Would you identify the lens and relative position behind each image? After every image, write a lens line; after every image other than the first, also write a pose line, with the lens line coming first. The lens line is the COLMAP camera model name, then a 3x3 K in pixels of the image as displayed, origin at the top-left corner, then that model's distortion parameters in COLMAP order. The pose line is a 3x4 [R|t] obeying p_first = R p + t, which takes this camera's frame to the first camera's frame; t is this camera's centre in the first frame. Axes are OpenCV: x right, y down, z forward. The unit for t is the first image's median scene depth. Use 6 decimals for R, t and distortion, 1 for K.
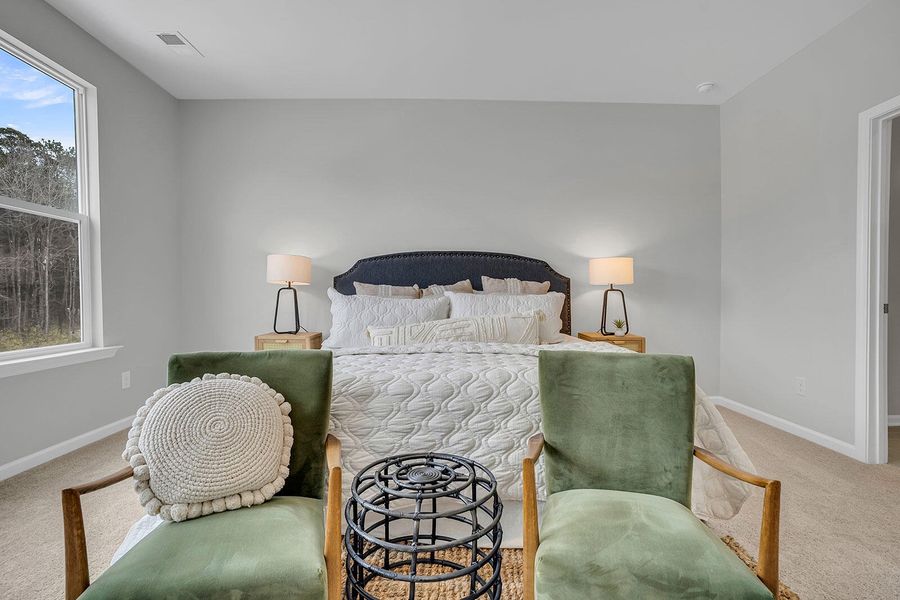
lens RADIAL K [[421.1, 0, 452.2], [0, 421.1, 298.3], [0, 0, 1]] dist [-0.060737, 0.025171]
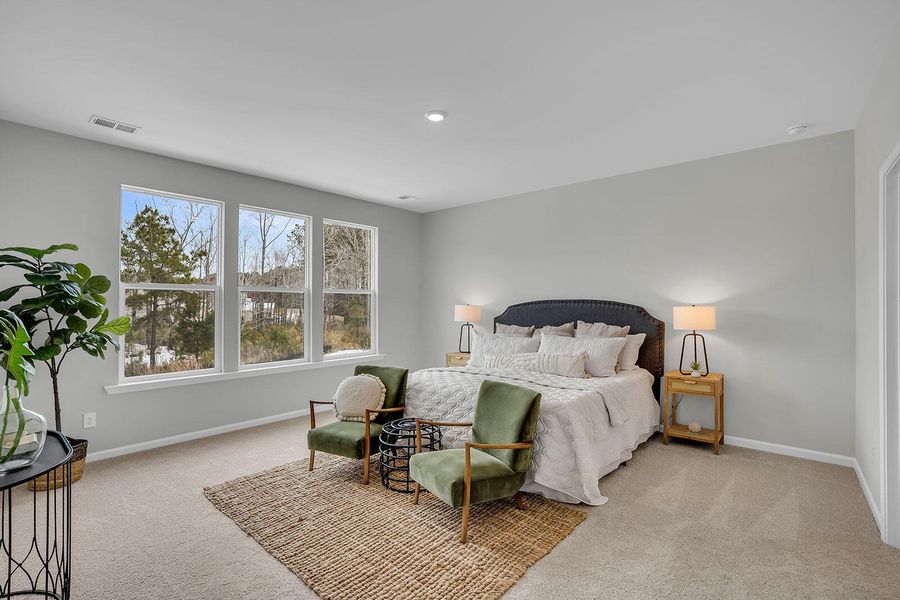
lens RADIAL K [[421.1, 0, 452.2], [0, 421.1, 298.3], [0, 0, 1]] dist [-0.060737, 0.025171]
pose [[0.749981, -0.009500, -0.661391, 0.651238], [0.000620, 0.999907, -0.013660, -0.105815], [0.661459, 0.009834, 0.749917, -0.258762]]
